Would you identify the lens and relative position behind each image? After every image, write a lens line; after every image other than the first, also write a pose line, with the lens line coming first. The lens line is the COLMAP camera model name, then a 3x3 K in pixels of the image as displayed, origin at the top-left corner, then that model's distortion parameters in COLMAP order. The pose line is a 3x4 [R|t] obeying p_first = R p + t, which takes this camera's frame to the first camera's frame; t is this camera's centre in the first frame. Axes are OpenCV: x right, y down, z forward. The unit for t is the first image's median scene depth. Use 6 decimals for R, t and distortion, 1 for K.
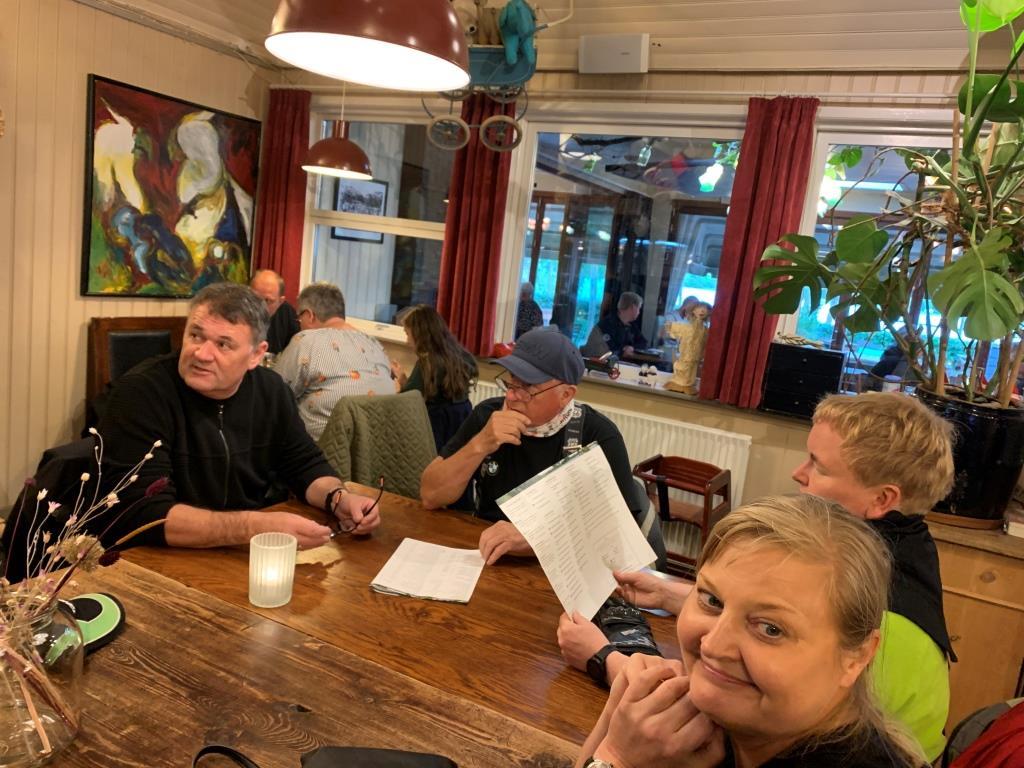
lens RADIAL K [[790.2, 0, 512.6], [0, 790.2, 384.0], [0, 0, 1]] dist [0.012902, -0.010774]
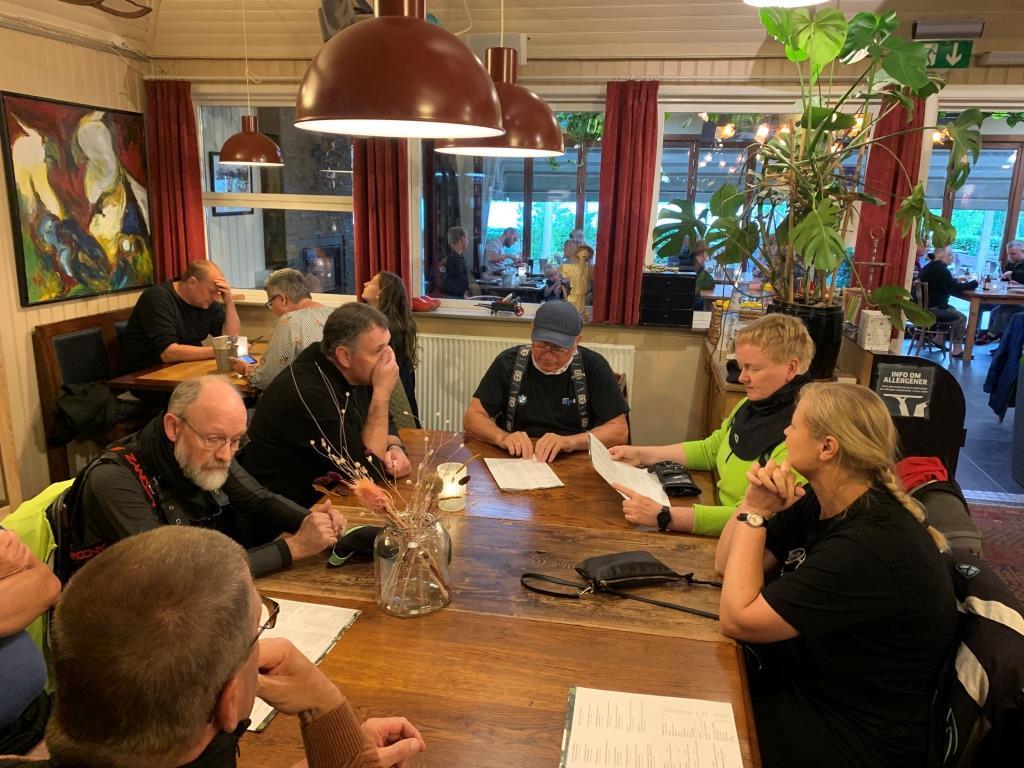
lens RADIAL K [[790.2, 0, 510.6], [0, 790.2, 384.8], [0, 0, 1]] dist [0.012902, -0.010774]
pose [[0.952230, -0.161818, 0.258986, -0.207657], [0.135201, 0.983814, 0.117600, -0.044281], [-0.273823, -0.076967, 0.958695, -0.170239]]
